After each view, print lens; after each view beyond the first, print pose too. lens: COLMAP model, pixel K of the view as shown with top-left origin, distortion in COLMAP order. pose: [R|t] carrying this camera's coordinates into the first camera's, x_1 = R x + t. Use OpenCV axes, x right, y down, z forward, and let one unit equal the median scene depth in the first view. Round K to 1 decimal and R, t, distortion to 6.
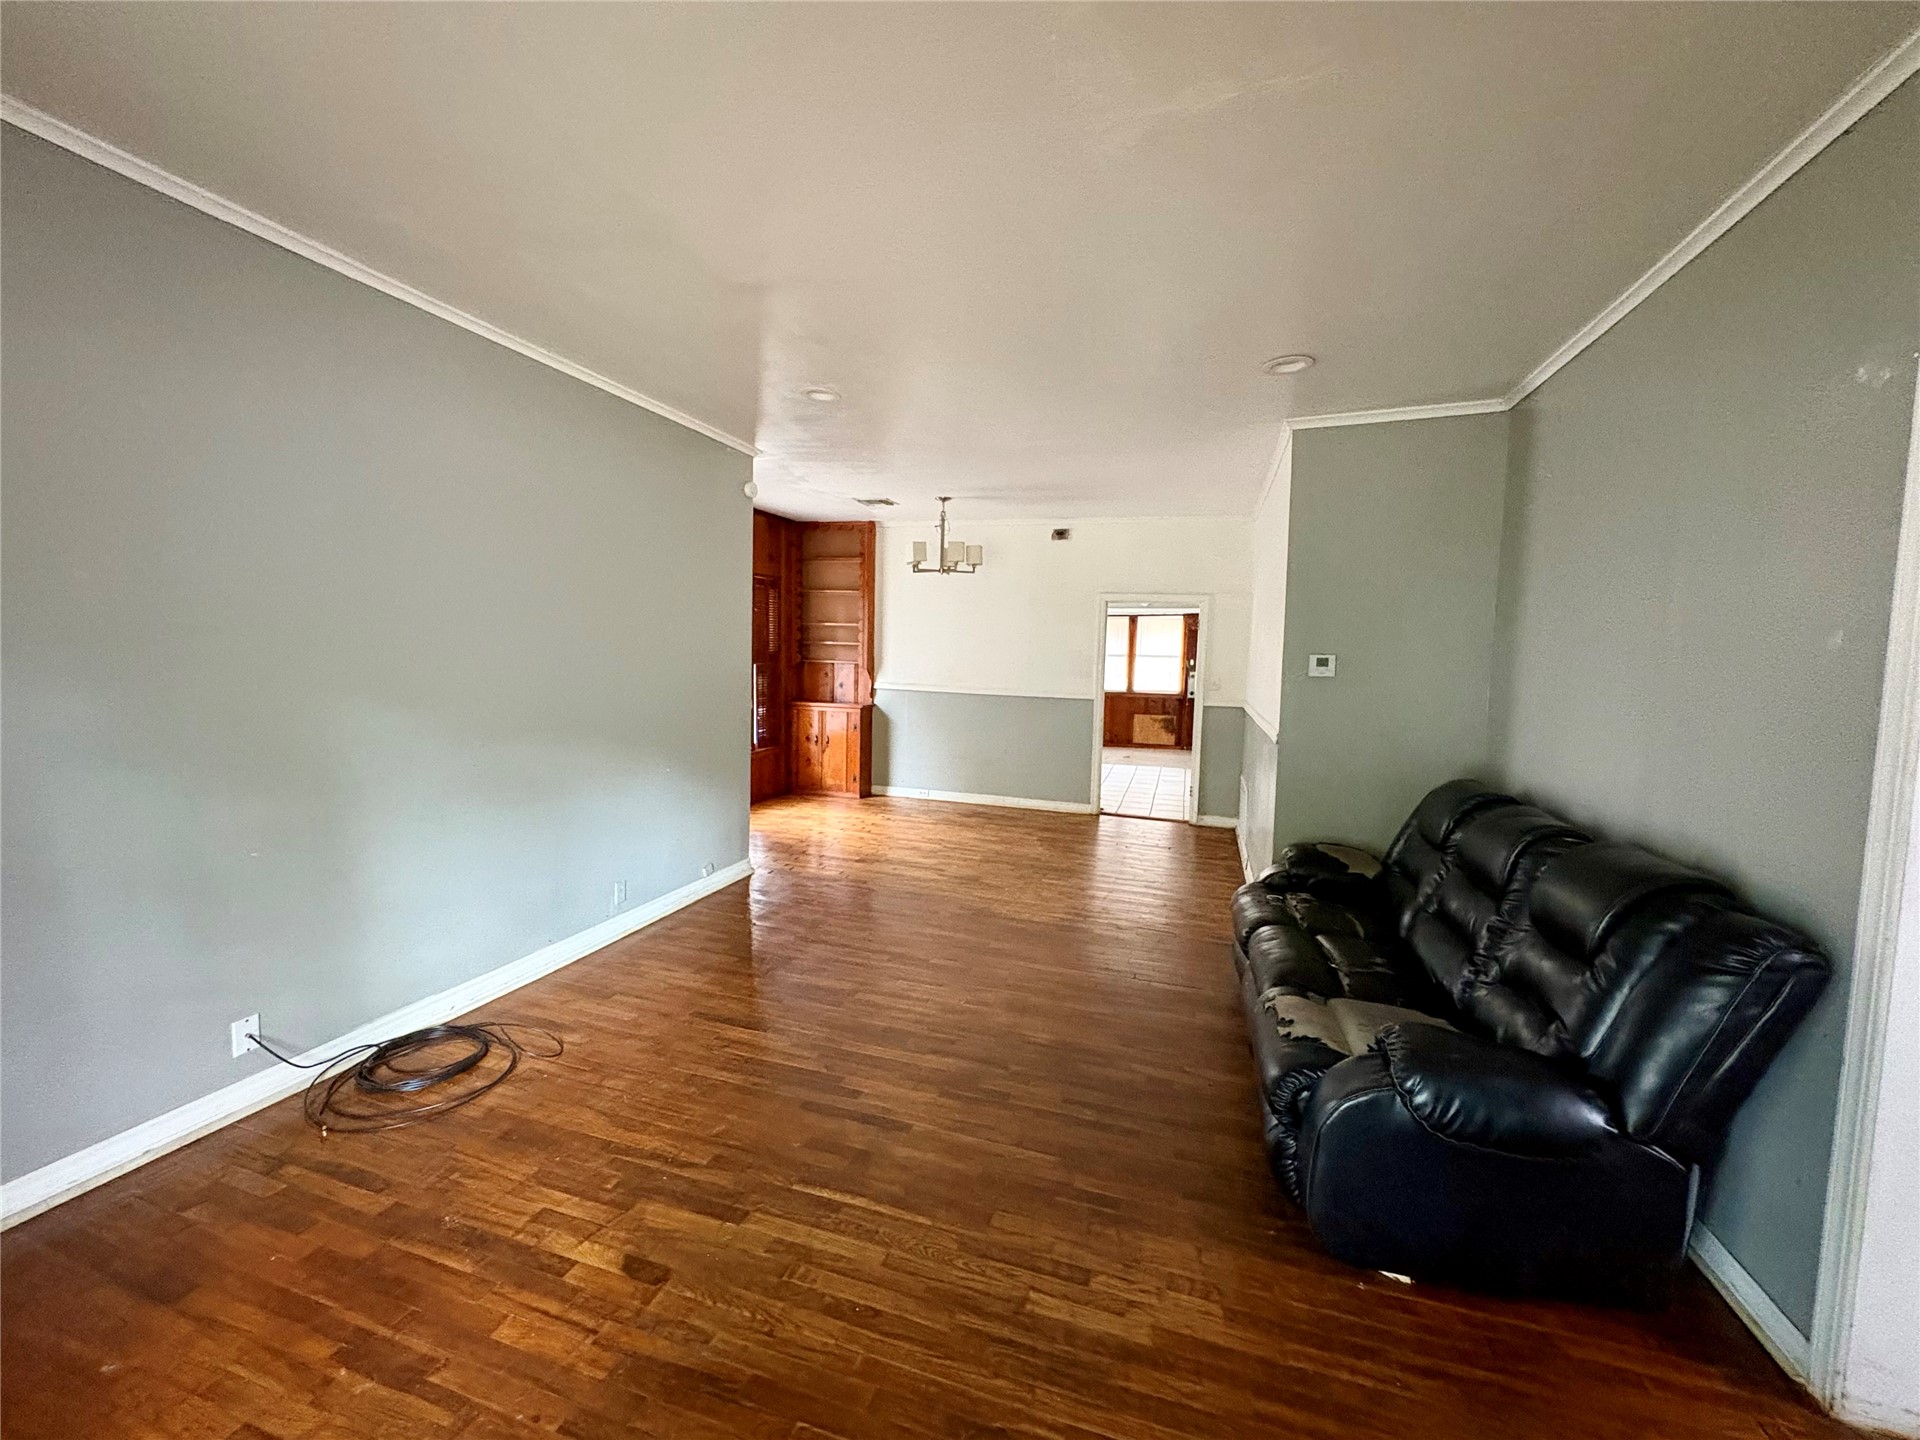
lens RADIAL K [[764.7, 0, 959.0], [0, 764.7, 719.0], [0, 0, 1]] dist [0.000130, 0.000161]
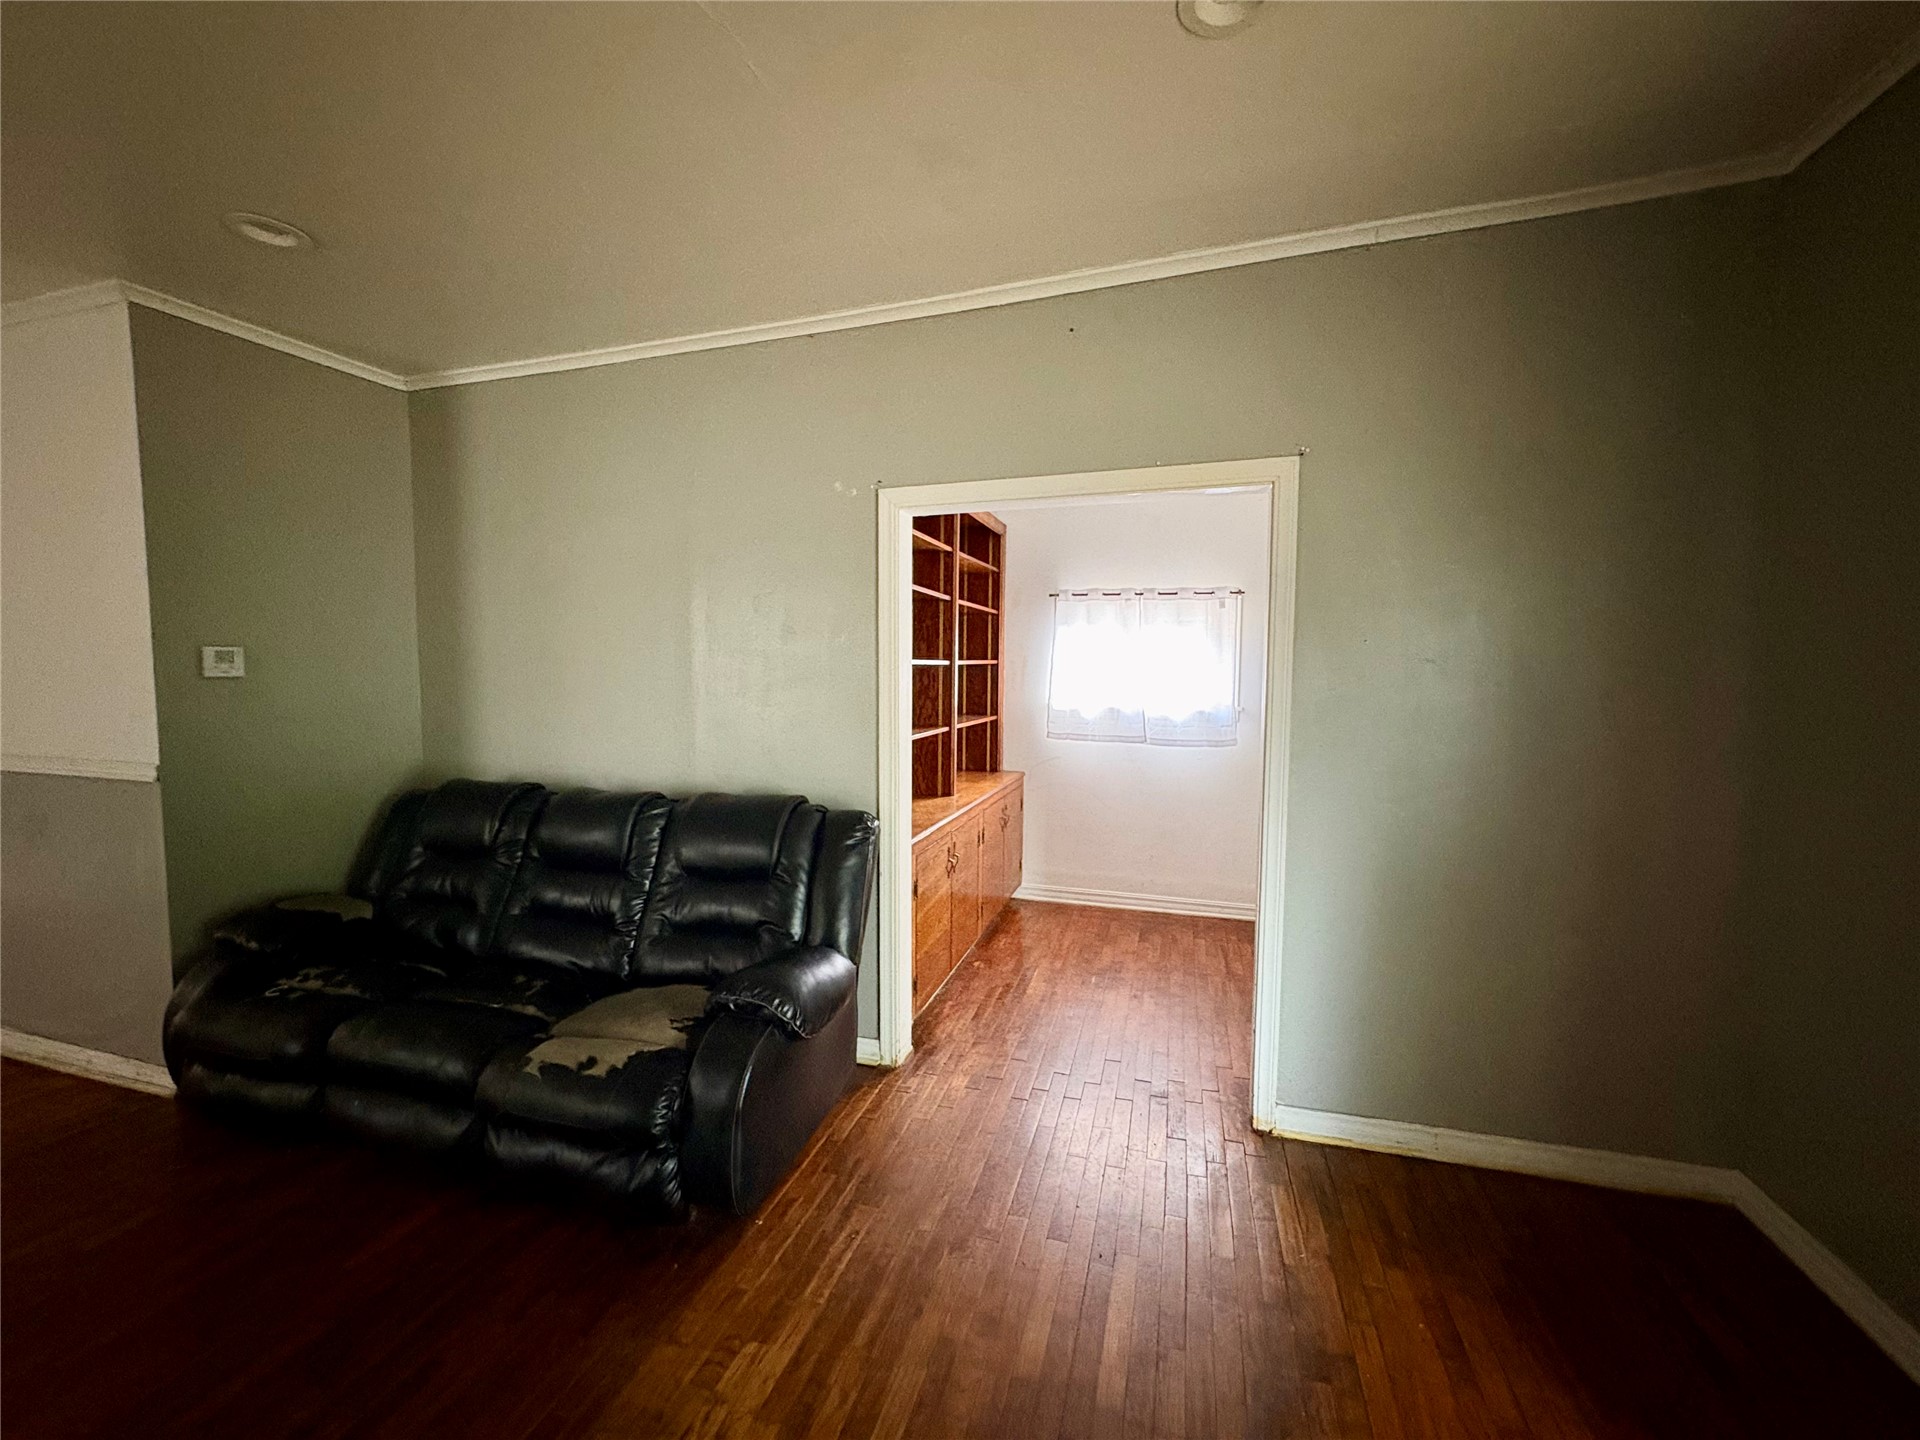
lens RADIAL K [[764.7, 0, 959.0], [0, 764.7, 719.0], [0, 0, 1]] dist [0.000130, 0.000161]
pose [[-0.010197, -0.083435, 0.996461, -0.357341], [0.080341, 0.993223, 0.083986, -0.030654], [-0.996715, 0.080913, -0.003424, 0.464947]]
